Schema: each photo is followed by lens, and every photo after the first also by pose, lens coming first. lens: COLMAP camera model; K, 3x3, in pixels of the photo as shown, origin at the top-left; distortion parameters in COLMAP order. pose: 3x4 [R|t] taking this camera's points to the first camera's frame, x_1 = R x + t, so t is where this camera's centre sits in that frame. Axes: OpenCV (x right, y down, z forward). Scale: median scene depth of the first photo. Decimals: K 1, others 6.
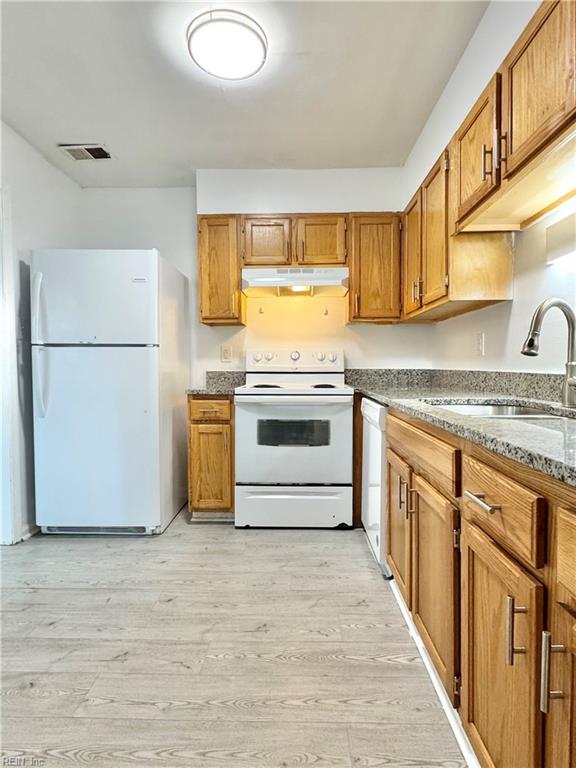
lens RADIAL K [[419.0, 0, 287.1], [0, 419.0, 381.5], [0, 0, 1]] dist [-0.003780, 0.000775]
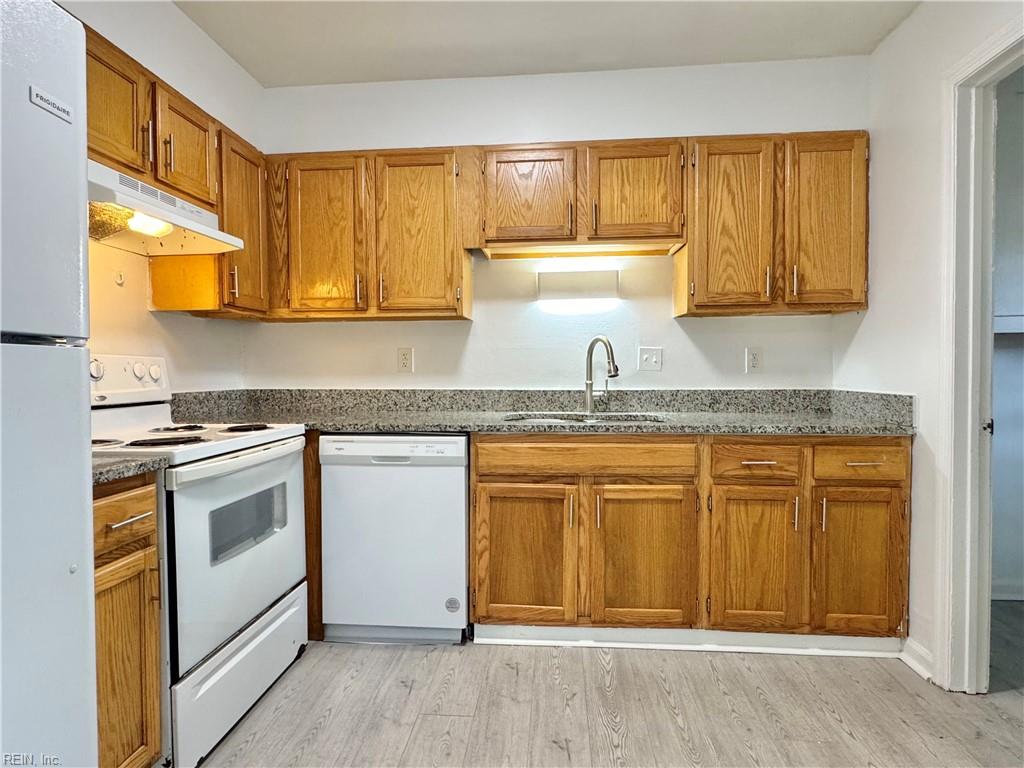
lens RADIAL K [[558.7, 0, 511.6], [0, 558.7, 382.1], [0, 0, 1]] dist [-0.003780, 0.000775]
pose [[0.062741, -0.020232, 0.997825, -0.658162], [0.041653, 0.998976, 0.017636, -0.048416], [-0.997160, 0.040456, 0.063519, 0.630280]]
